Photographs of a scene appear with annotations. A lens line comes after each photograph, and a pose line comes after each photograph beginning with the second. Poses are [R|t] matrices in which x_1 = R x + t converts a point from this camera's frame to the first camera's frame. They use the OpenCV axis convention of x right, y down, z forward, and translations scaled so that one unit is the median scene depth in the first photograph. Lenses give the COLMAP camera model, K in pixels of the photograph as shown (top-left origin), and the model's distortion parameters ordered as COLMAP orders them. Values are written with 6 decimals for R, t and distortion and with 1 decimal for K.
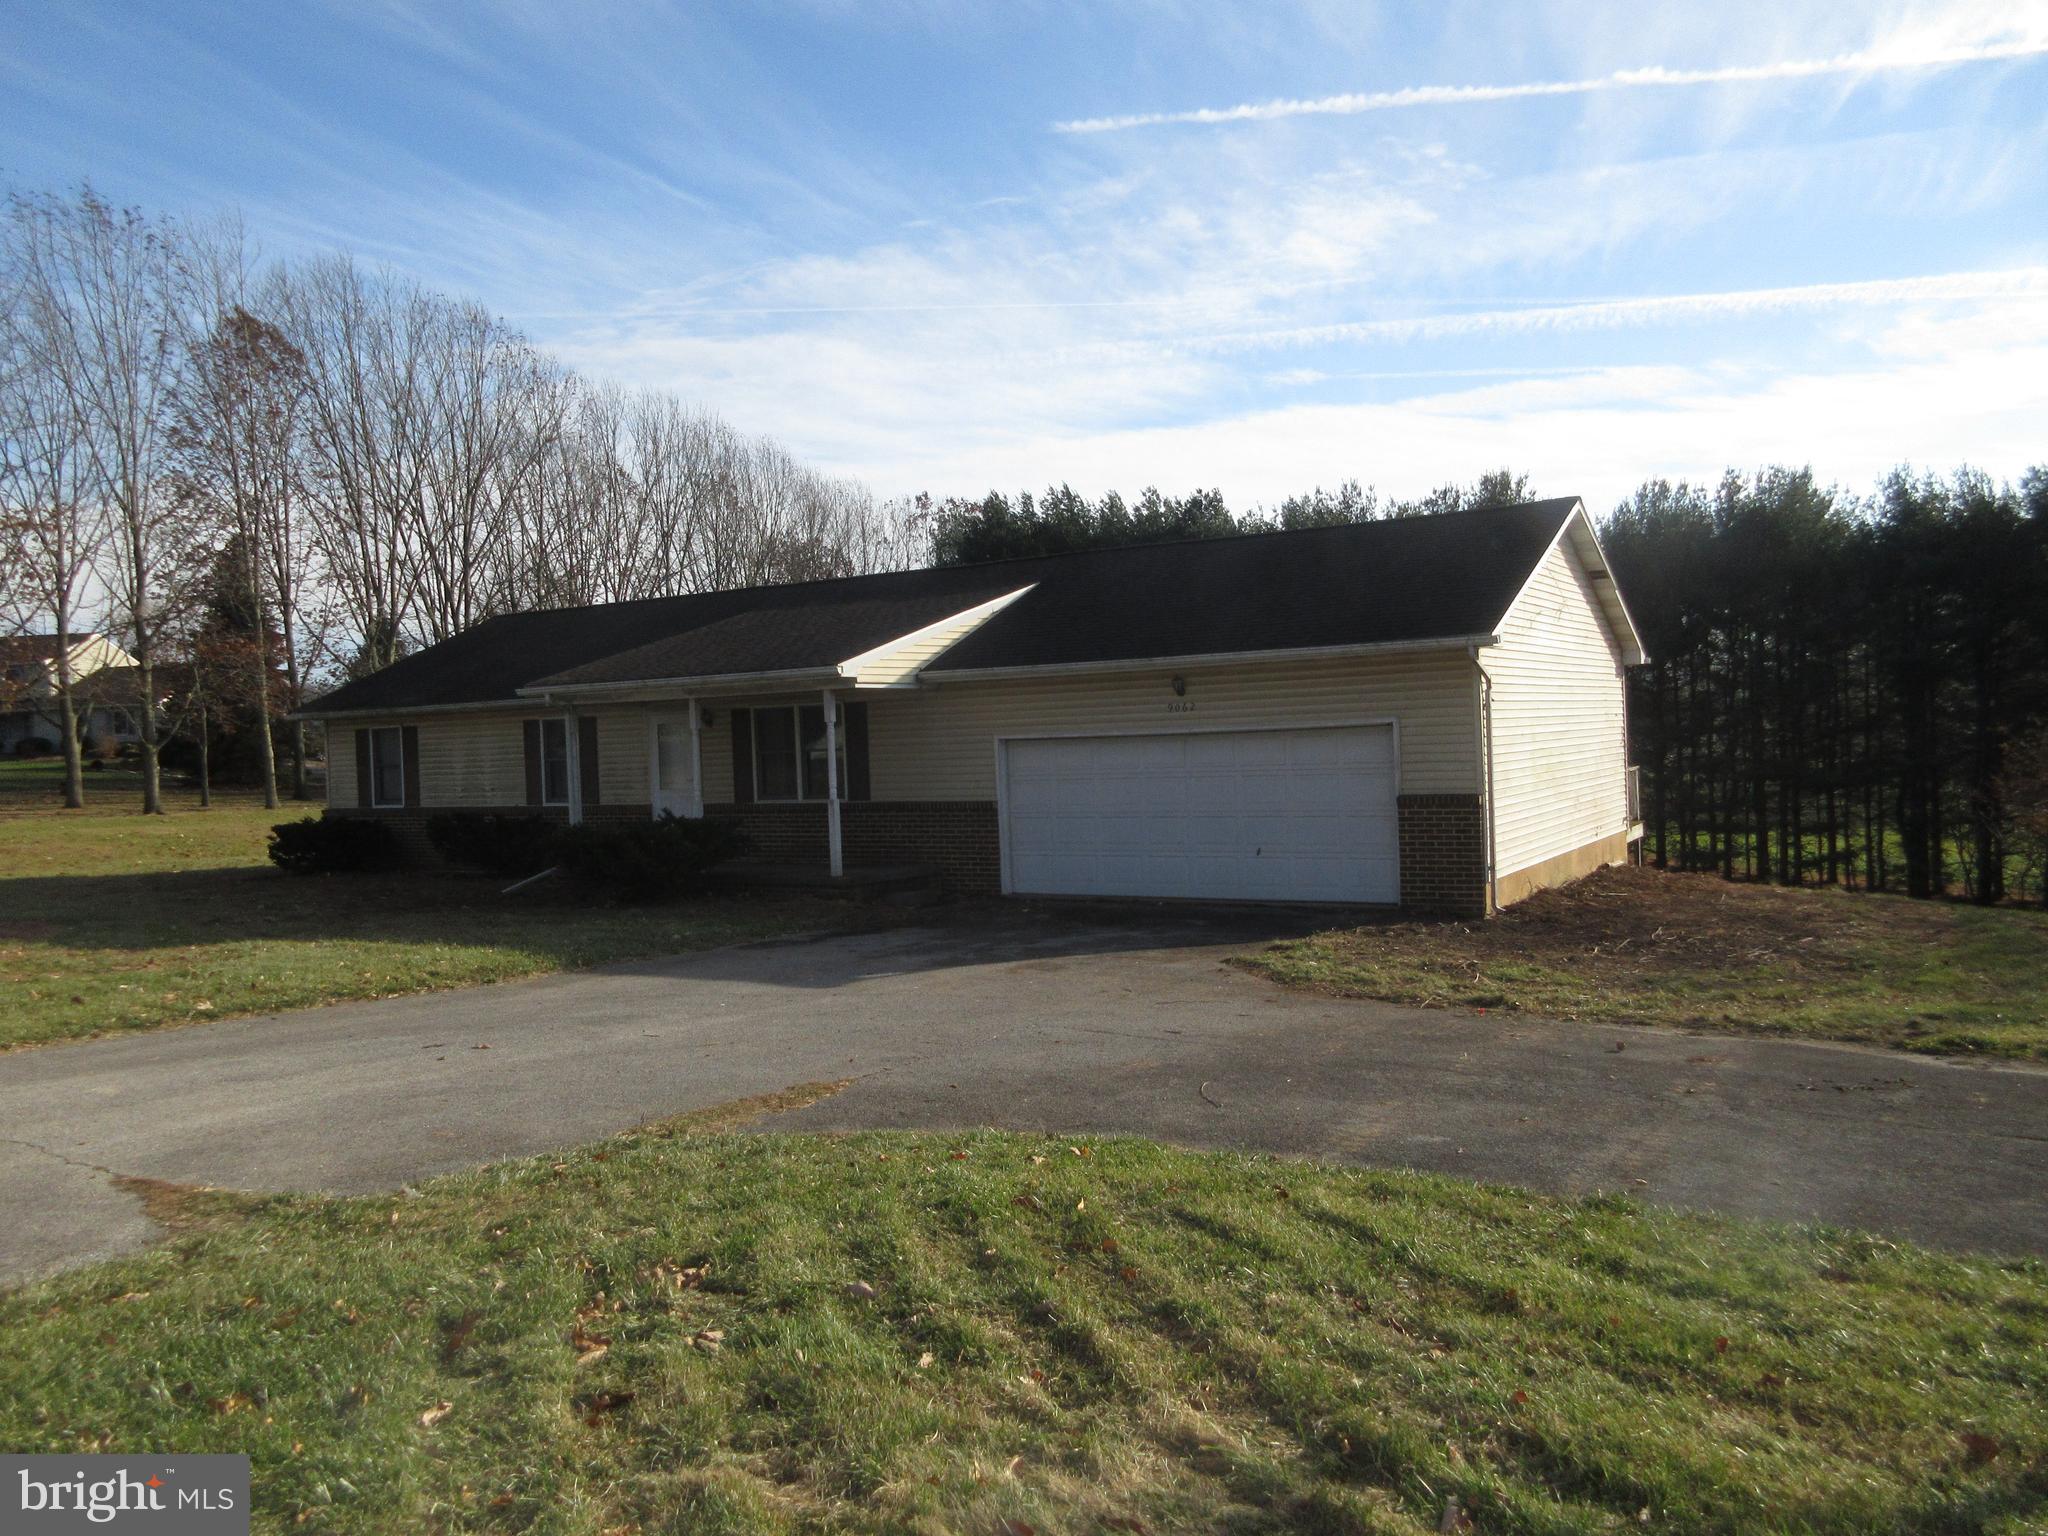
lens RADIAL K [[1535.3, 0, 1023.4], [0, 1535.3, 763.7], [0, 0, 1]] dist [0.008091, -0.002844]
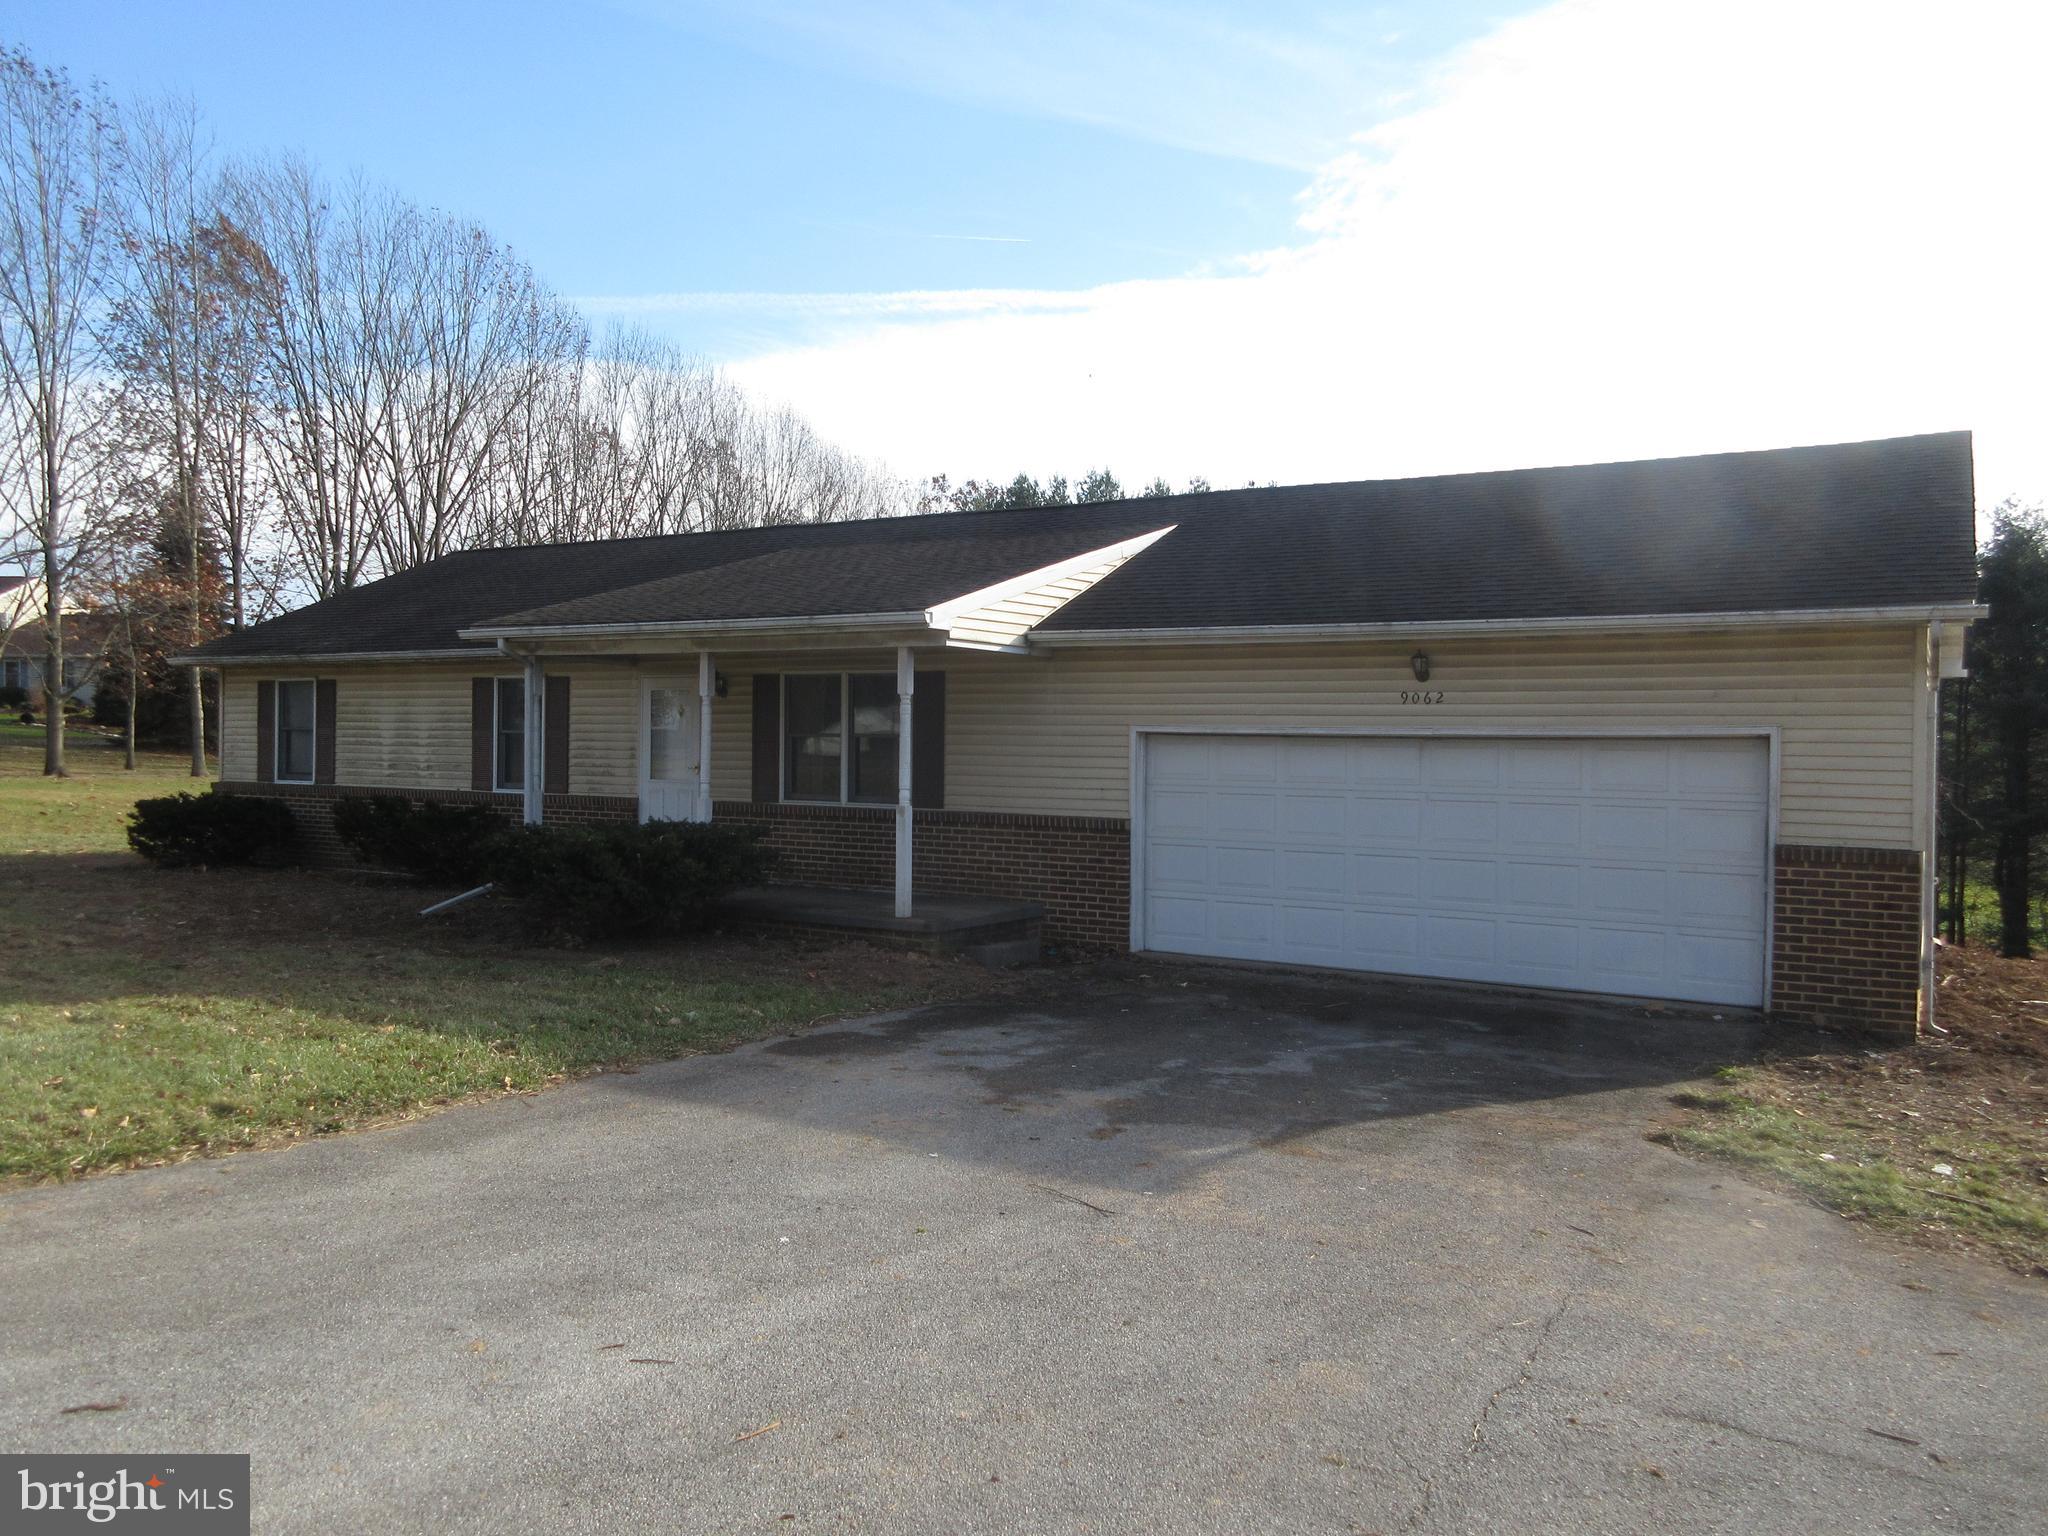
lens RADIAL K [[1535.3, 0, 1024.8], [0, 1535.3, 771.8], [0, 0, 1]] dist [0.008091, -0.002844]
pose [[0.998621, 0.050673, 0.013703, -0.065443], [-0.050688, 0.998714, 0.000743, 0.003705], [-0.013648, -0.001436, 0.999906, 0.251336]]
